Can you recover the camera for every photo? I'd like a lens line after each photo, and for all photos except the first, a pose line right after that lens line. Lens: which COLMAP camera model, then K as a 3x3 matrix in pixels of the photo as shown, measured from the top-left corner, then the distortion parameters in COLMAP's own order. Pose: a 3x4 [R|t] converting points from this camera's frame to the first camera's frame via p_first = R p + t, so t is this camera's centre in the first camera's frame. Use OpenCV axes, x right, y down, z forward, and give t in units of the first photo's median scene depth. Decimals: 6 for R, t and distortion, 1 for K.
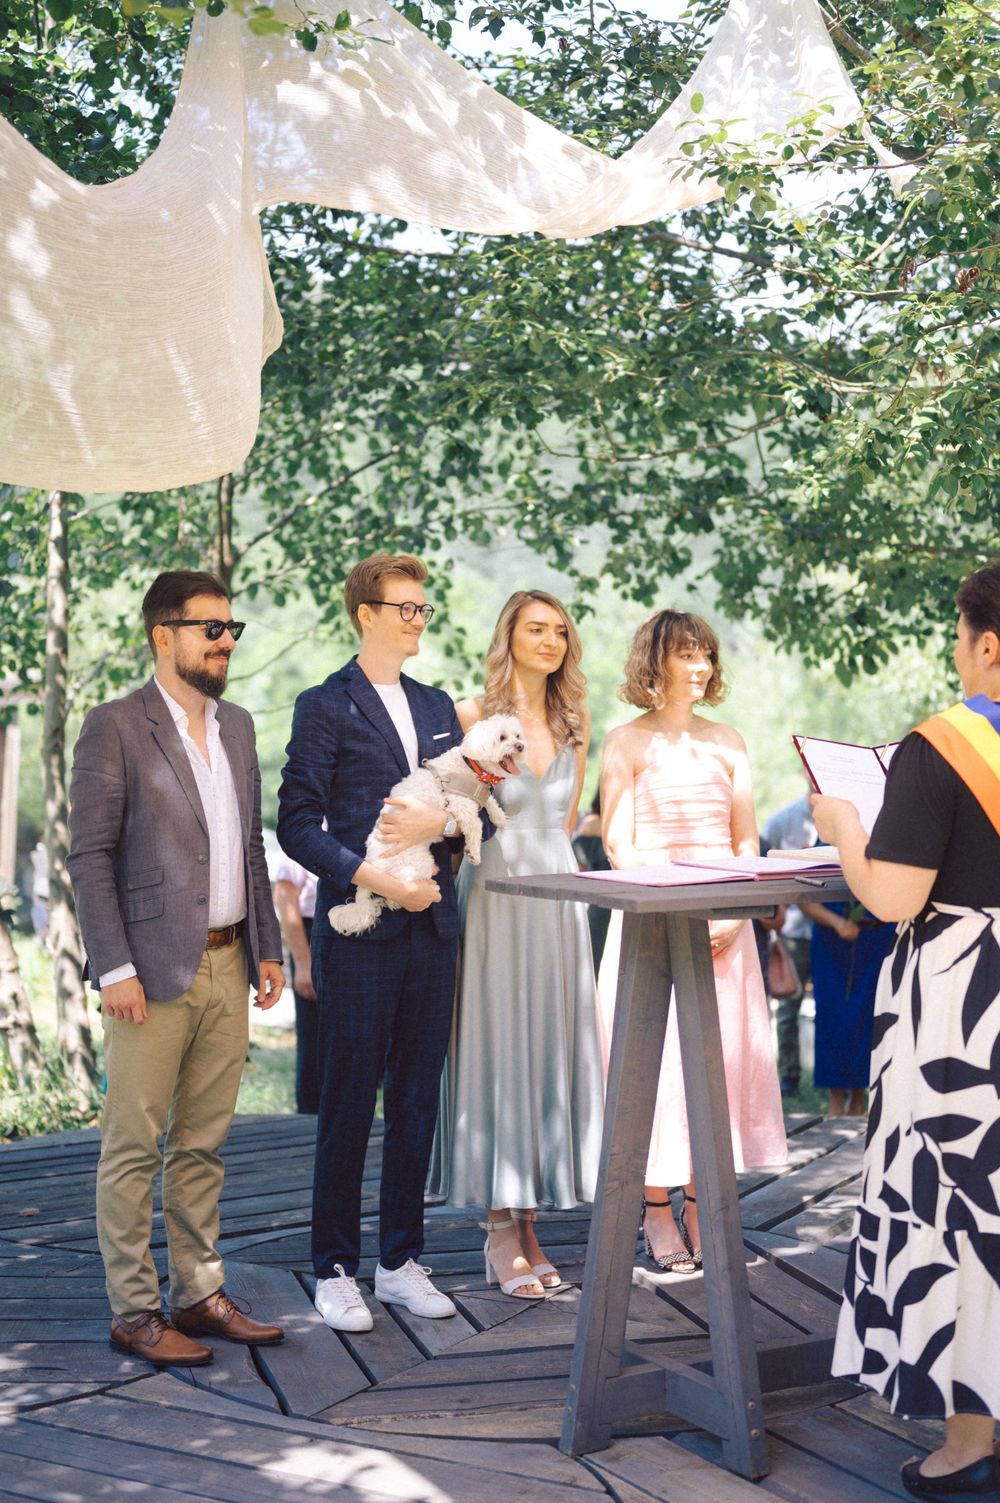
lens RADIAL K [[2205.5, 0, 500.0], [0, 2205.5, 751.5], [0, 0, 1]] dist [-0.120164, 0.073806]
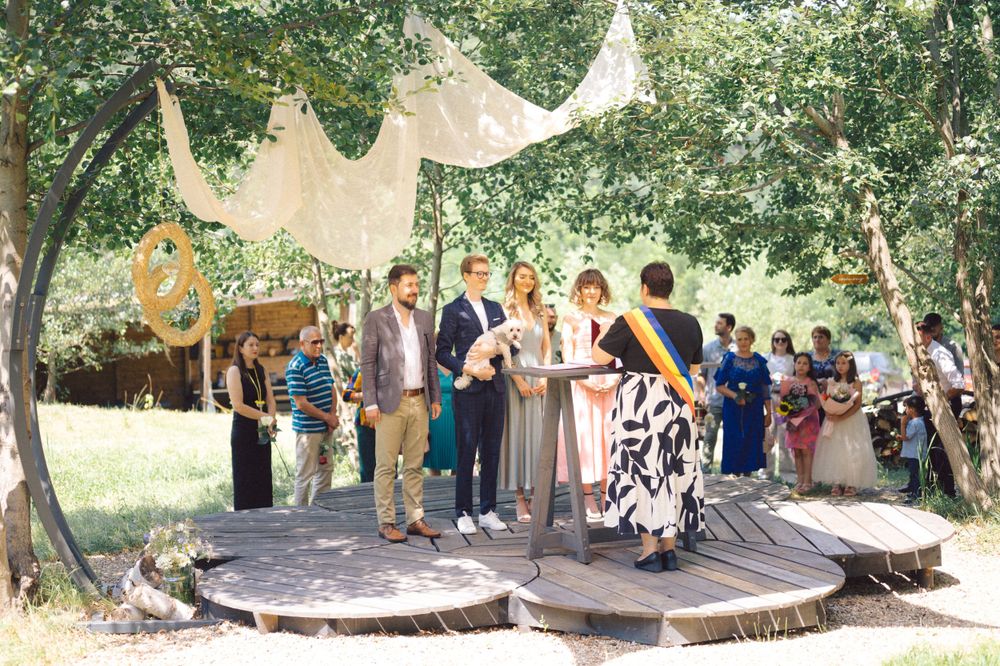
lens RADIAL K [[1434.3, 0, 500.0], [0, 1434.3, 333.0], [0, 0, 1]] dist [0.005484, 0.000337]
pose [[0.993619, -0.014599, -0.111844, 0.192774], [0.016360, 0.999756, 0.014847, -0.017770], [0.111600, -0.016582, 0.993615, -0.856363]]
